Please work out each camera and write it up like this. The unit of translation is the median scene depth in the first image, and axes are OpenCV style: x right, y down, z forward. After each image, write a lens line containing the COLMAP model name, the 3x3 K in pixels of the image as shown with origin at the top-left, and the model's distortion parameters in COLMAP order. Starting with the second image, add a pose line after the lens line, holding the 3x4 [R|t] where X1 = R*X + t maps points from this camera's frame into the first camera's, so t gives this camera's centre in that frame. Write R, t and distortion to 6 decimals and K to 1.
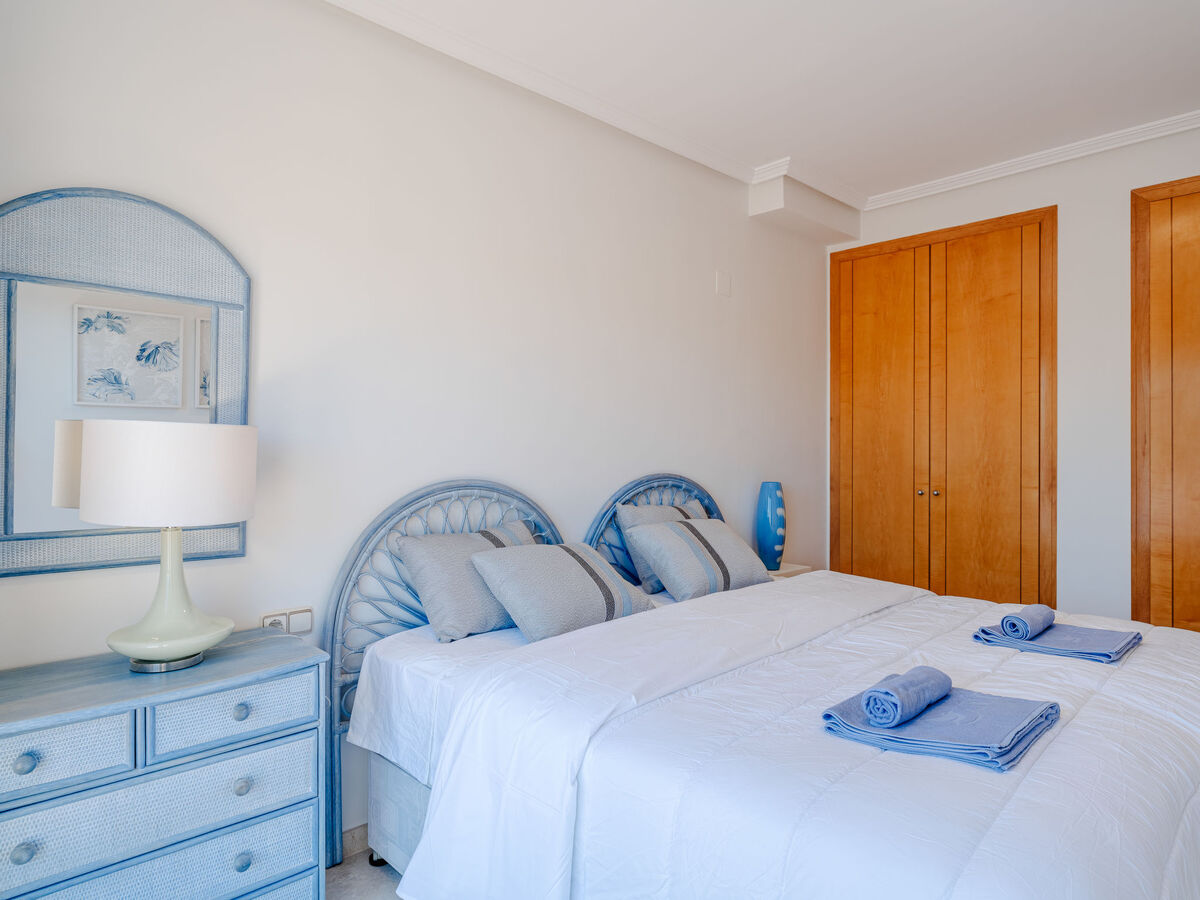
lens RADIAL K [[727.6, 0, 597.2], [0, 727.6, 447.3], [0, 0, 1]] dist [-0.005138, 0.005852]
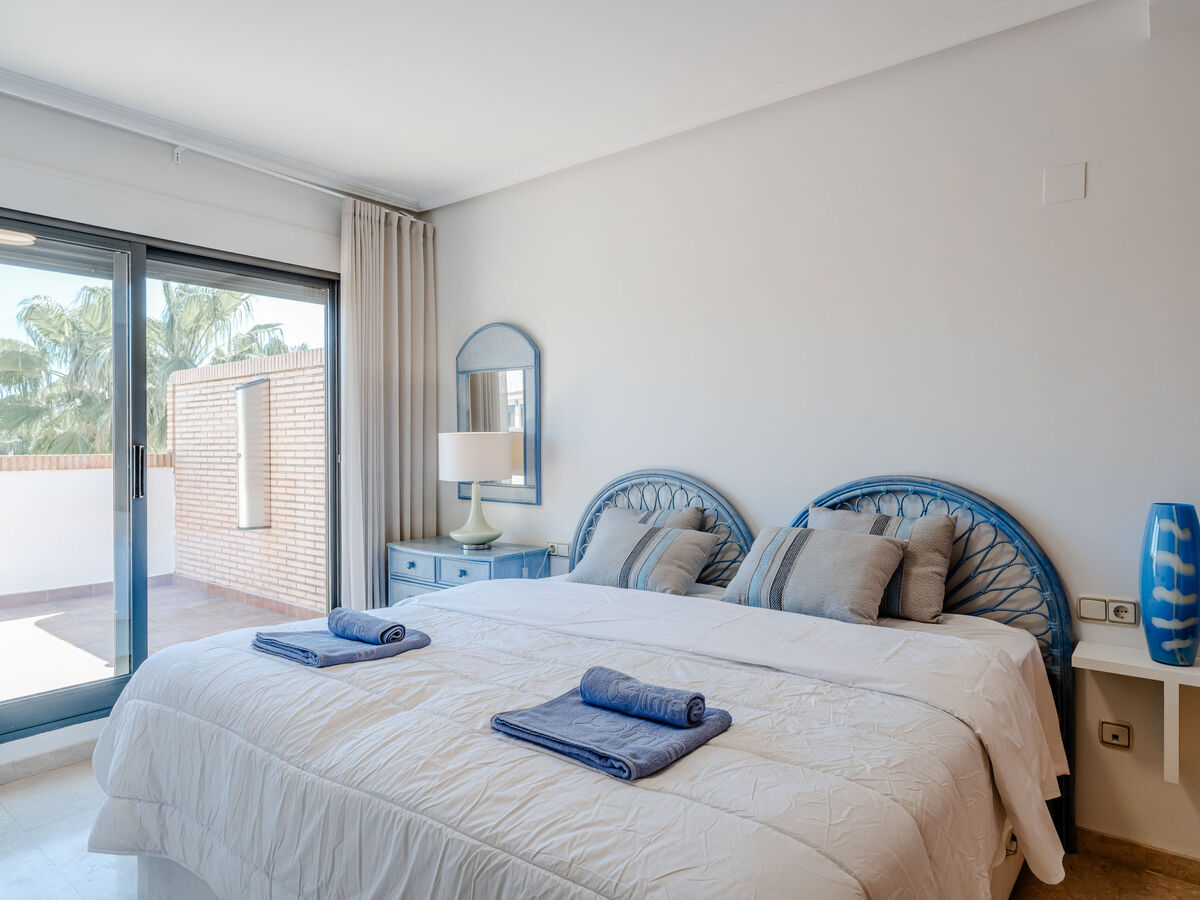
lens RADIAL K [[727.6, 0, 597.2], [0, 727.6, 447.3], [0, 0, 1]] dist [-0.005138, 0.005852]
pose [[0.149799, 0.008044, -0.988684, 1.186854], [0.010102, 0.999902, 0.009666, -0.008451], [0.988665, -0.011436, 0.149703, 0.788841]]
